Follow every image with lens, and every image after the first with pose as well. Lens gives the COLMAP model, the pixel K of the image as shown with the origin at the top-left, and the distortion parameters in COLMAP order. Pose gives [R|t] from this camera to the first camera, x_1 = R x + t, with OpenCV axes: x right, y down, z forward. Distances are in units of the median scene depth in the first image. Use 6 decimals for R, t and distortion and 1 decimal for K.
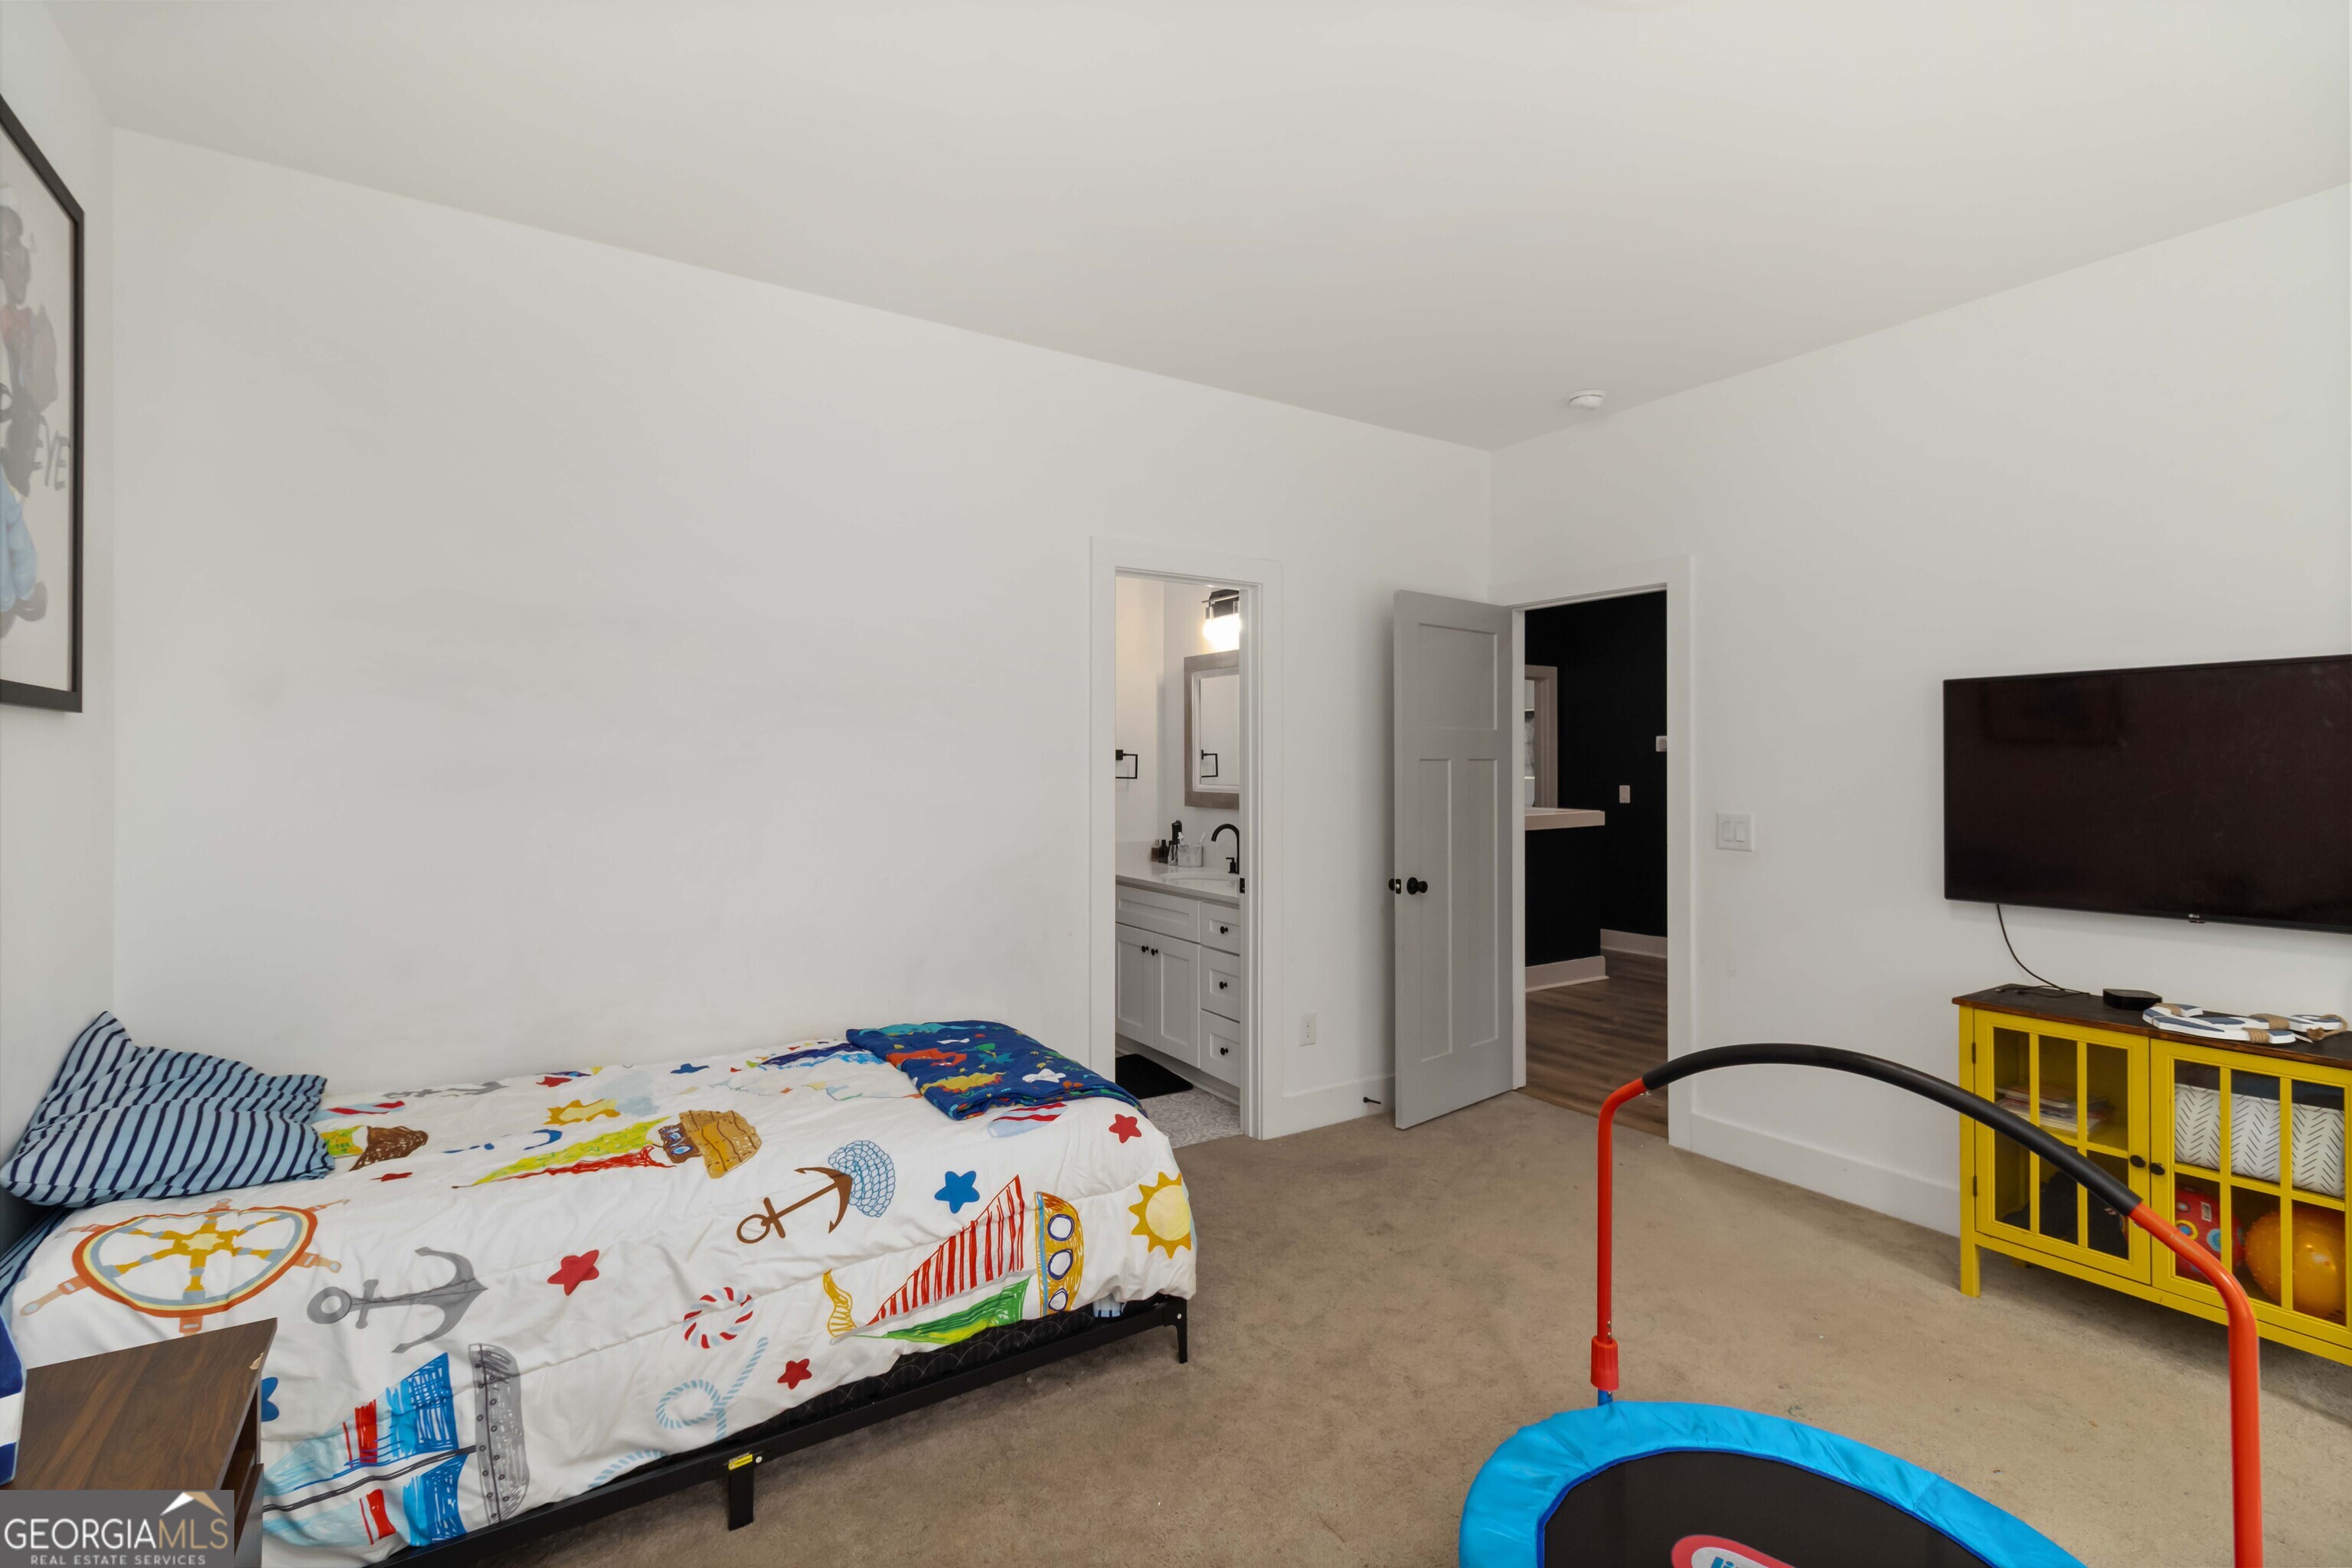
lens RADIAL K [[1098.5, 0, 1174.8], [0, 1098.5, 773.7], [0, 0, 1]] dist [-0.000024, -0.001513]
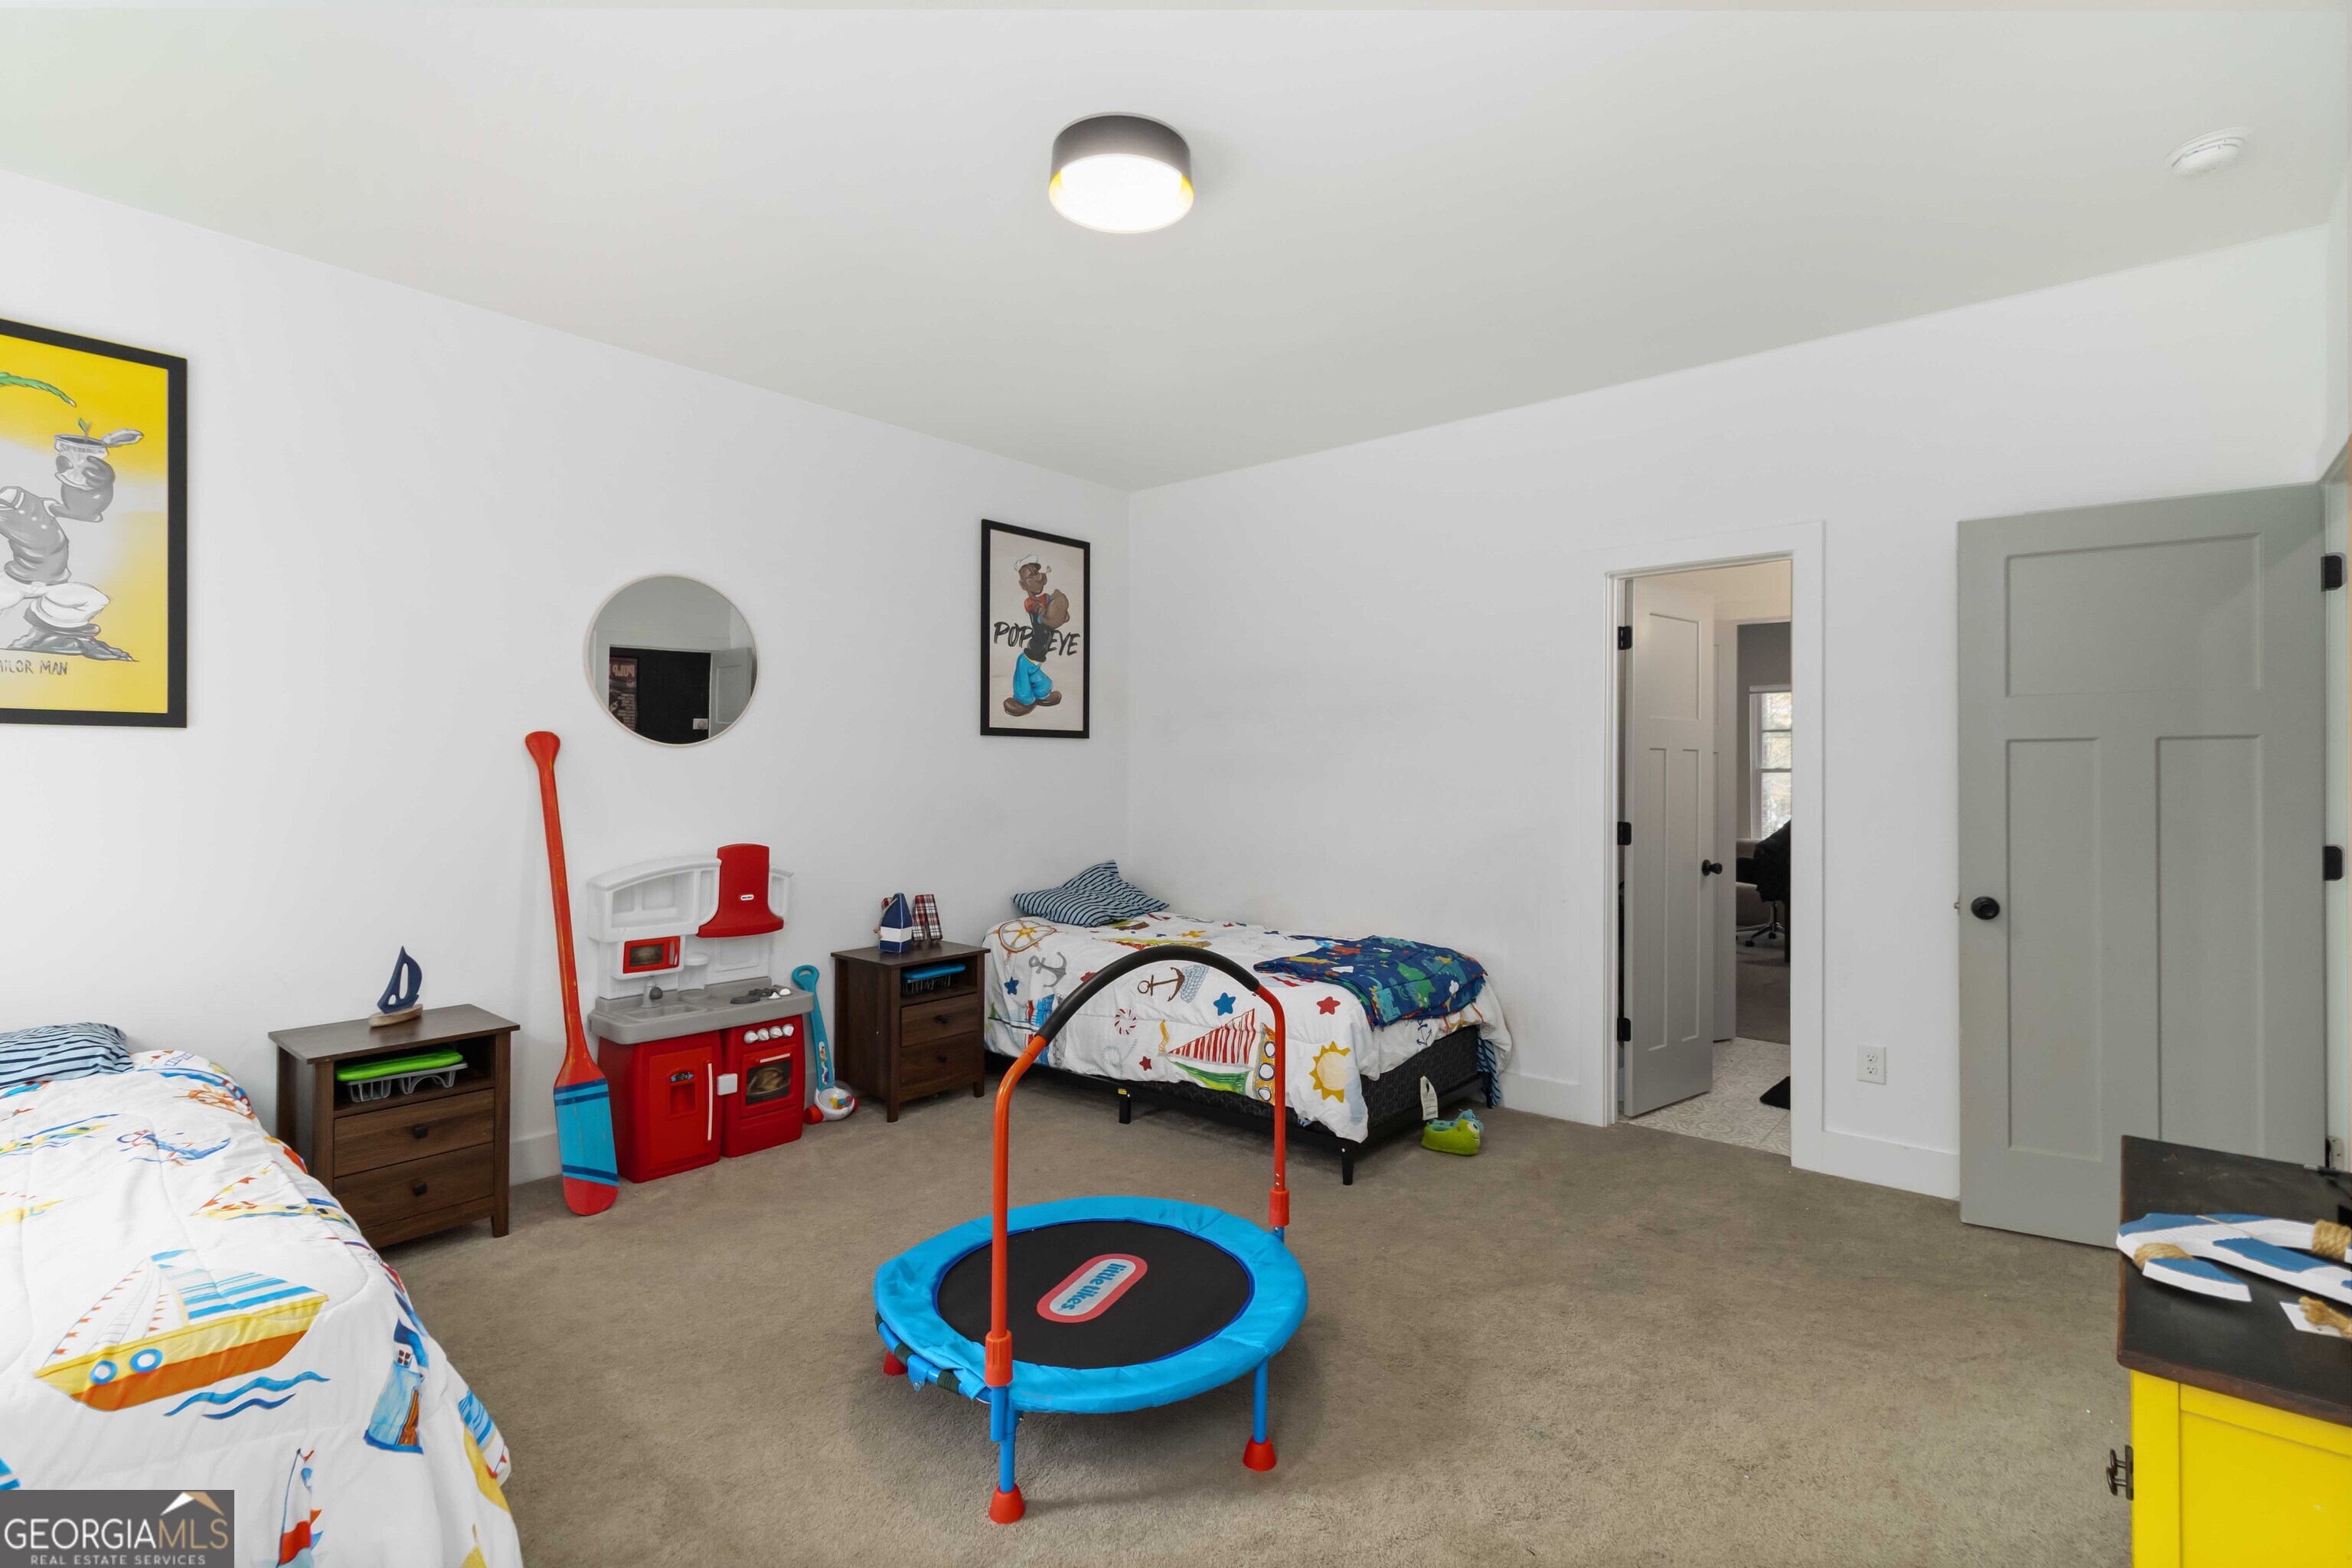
lens RADIAL K [[1098.5, 0, 1177.4], [0, 1098.5, 775.4], [0, 0, 1]] dist [-0.000024, -0.001513]
pose [[0.278841, 0.002012, -0.960335, 1.510236], [-0.009315, 0.999956, -0.000609, 0.028902], [0.960292, 0.009115, 0.278847, 0.484110]]
